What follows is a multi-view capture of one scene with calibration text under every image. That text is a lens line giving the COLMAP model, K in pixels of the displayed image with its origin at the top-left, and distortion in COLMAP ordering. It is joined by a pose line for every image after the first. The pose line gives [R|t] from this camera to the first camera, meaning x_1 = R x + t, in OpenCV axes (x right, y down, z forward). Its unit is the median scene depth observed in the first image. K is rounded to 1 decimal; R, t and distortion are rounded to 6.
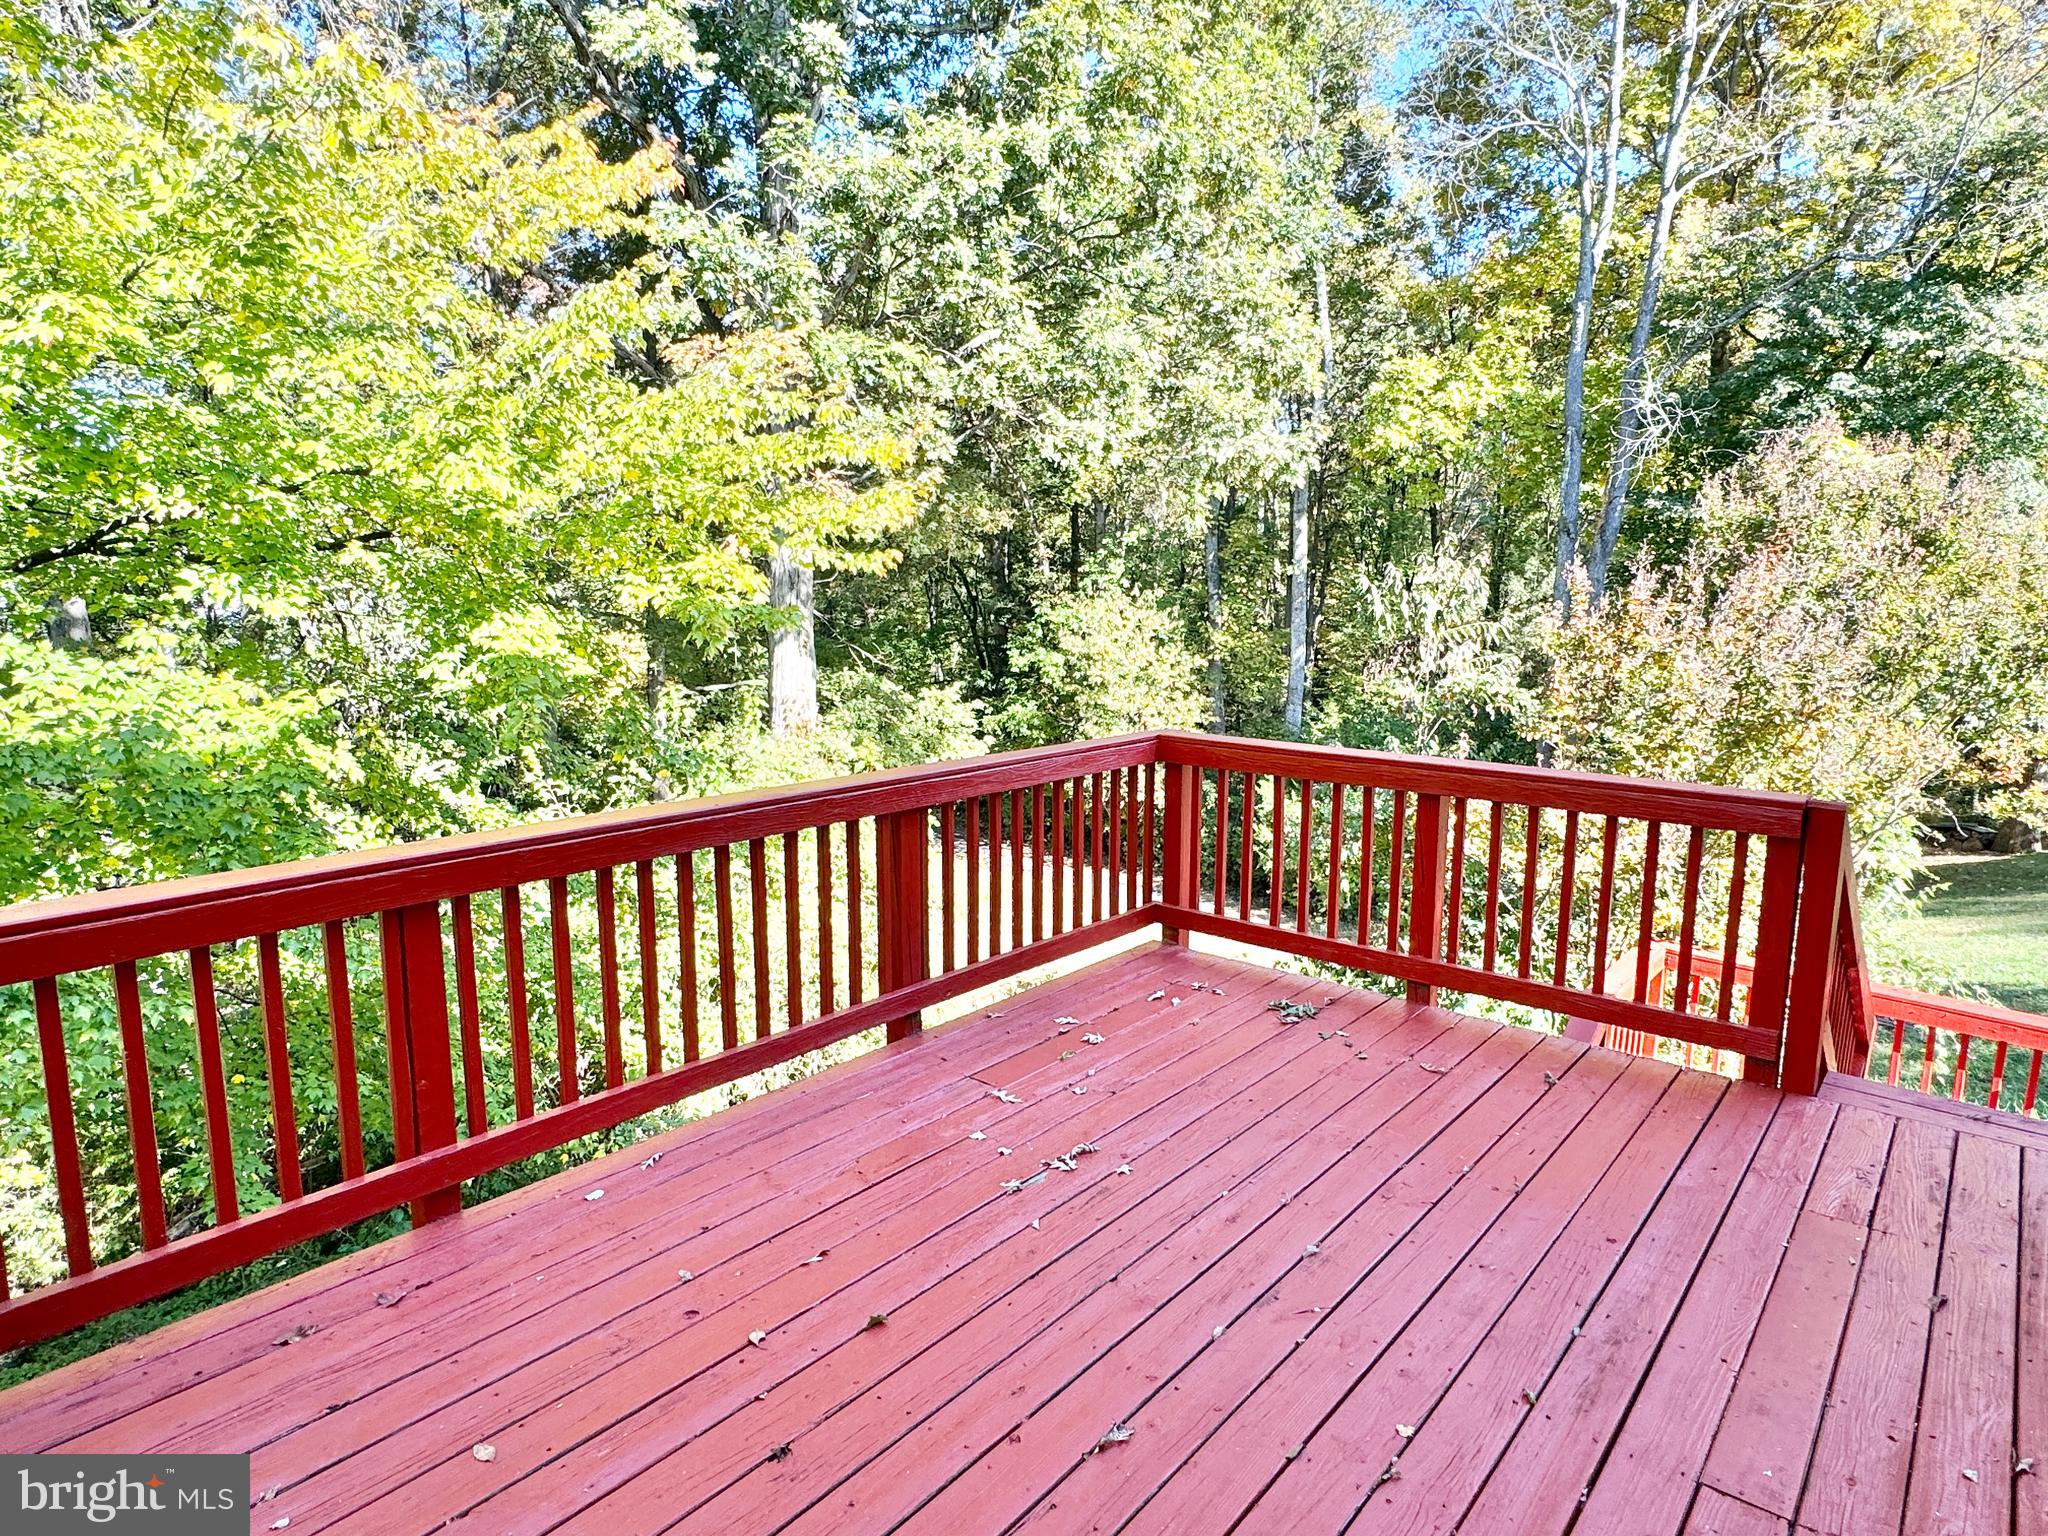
lens RADIAL K [[1188.9, 0, 1026.0], [0, 1188.9, 768.3], [0, 0, 1]] dist [-0.009176, 0.002907]
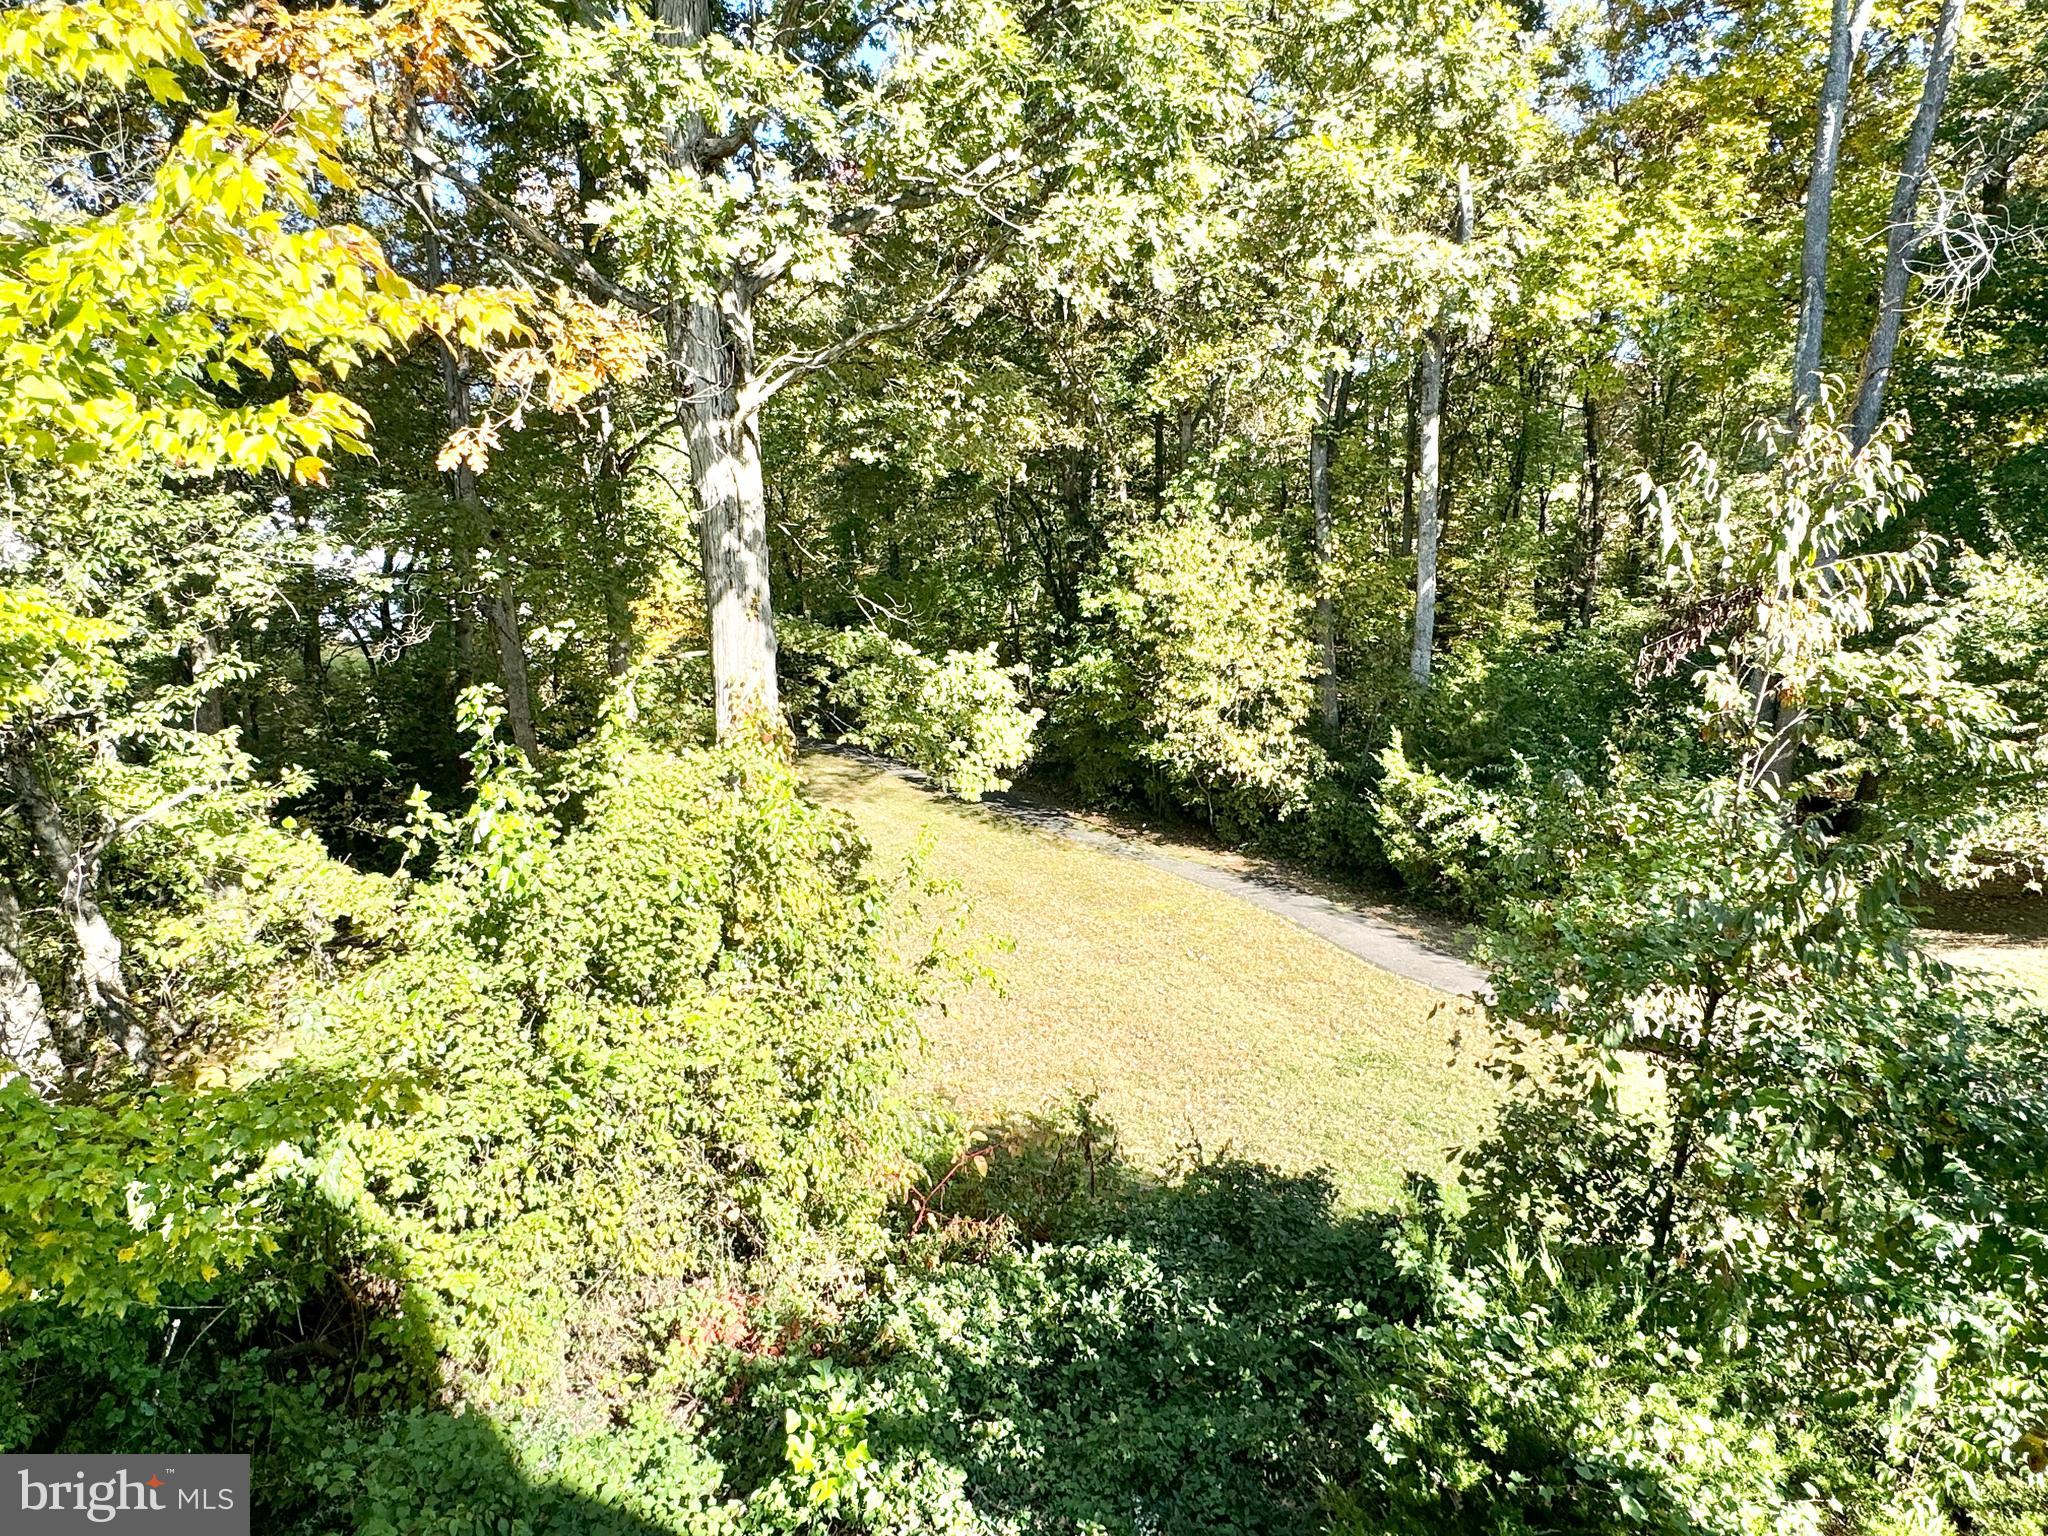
lens RADIAL K [[1188.9, 0, 1017.7], [0, 1188.9, 765.9], [0, 0, 1]] dist [-0.009176, 0.002907]
pose [[0.995861, -0.012484, -0.090027, 0.018507], [0.017234, 0.998489, 0.052182, -0.020715], [0.089240, -0.053518, 0.994571, 0.144926]]
